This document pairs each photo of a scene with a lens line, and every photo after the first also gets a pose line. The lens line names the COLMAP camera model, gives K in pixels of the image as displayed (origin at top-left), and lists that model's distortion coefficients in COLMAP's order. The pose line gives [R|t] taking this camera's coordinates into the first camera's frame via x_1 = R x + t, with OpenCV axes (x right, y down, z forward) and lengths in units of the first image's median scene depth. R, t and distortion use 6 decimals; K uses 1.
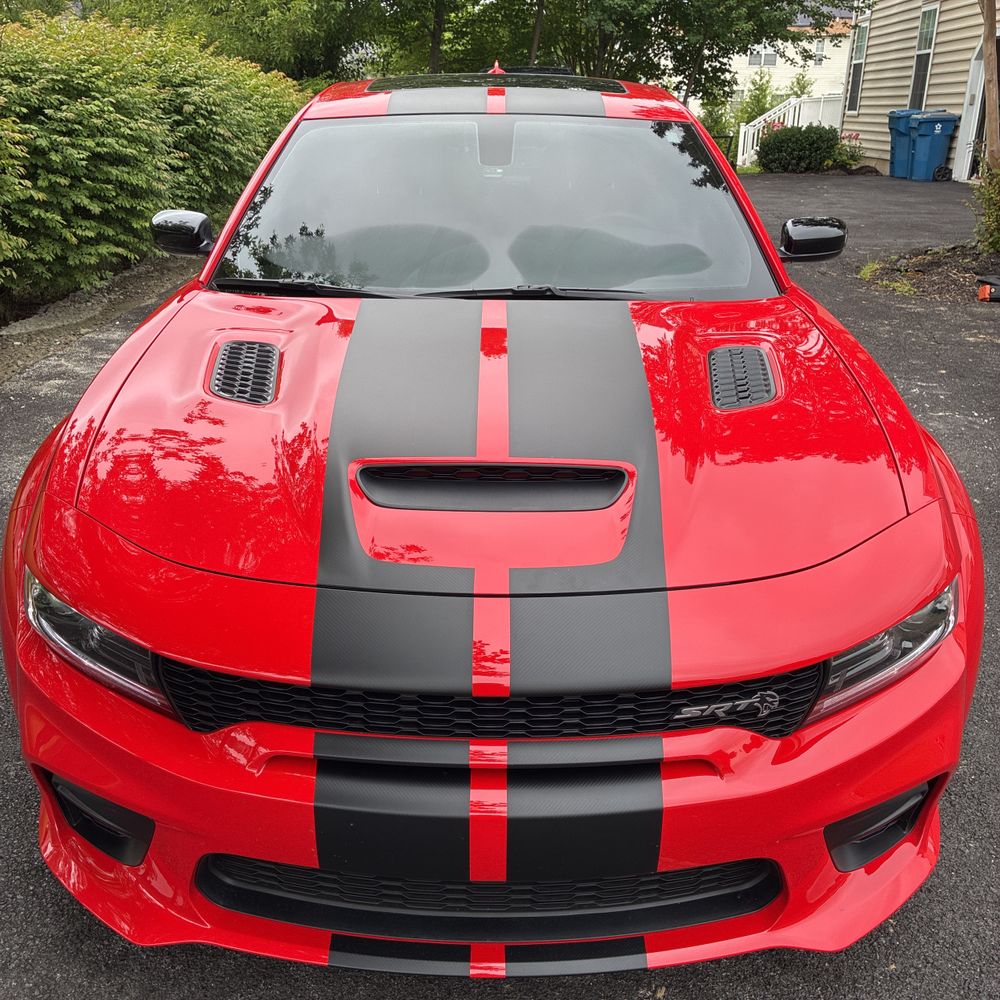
lens RADIAL K [[1019.4, 0, 500.0], [0, 1019.4, 500.0], [0, 0, 1]] dist [0.049573, -0.058165]
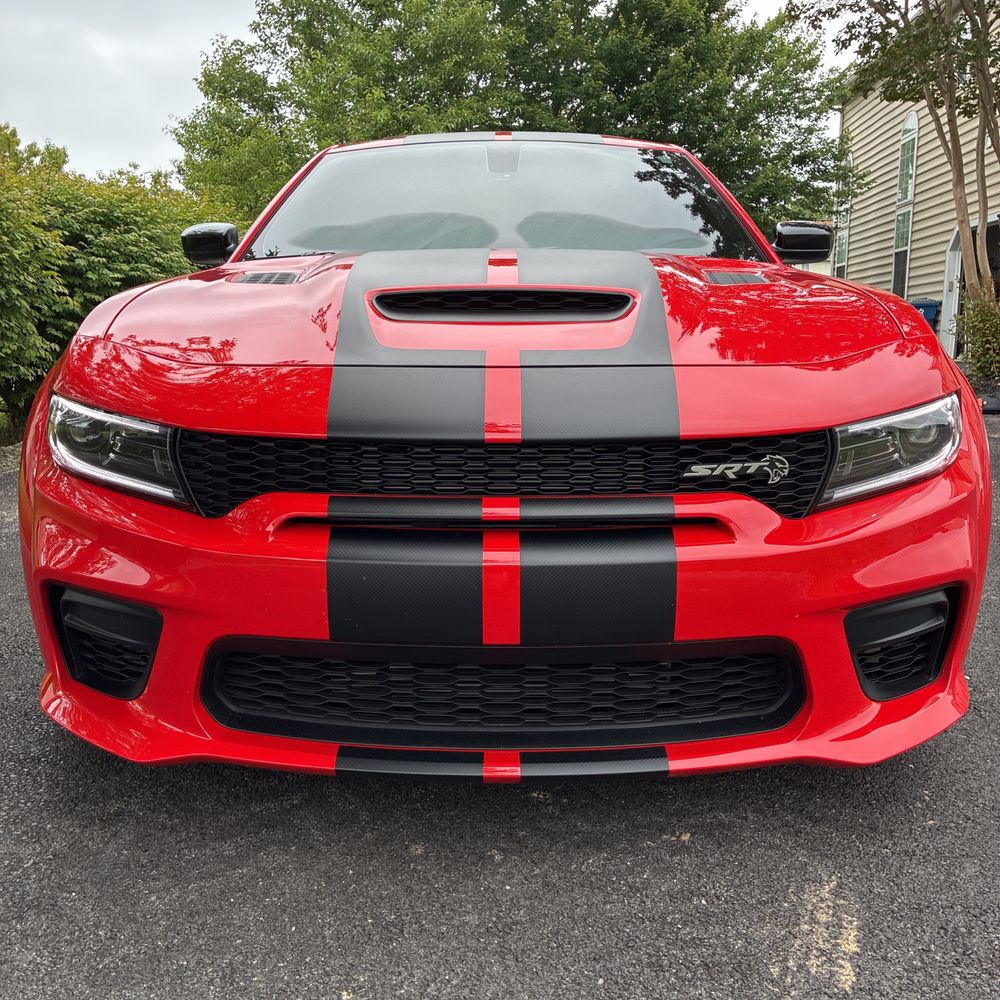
lens RADIAL K [[1019.4, 0, 500.0], [0, 1019.4, 500.0], [0, 0, 1]] dist [0.049573, -0.058165]
pose [[0.999931, -0.008752, -0.007861, -0.003660], [0.006971, 0.979071, -0.203401, 0.393288], [0.009476, 0.203332, 0.979064, 0.016036]]
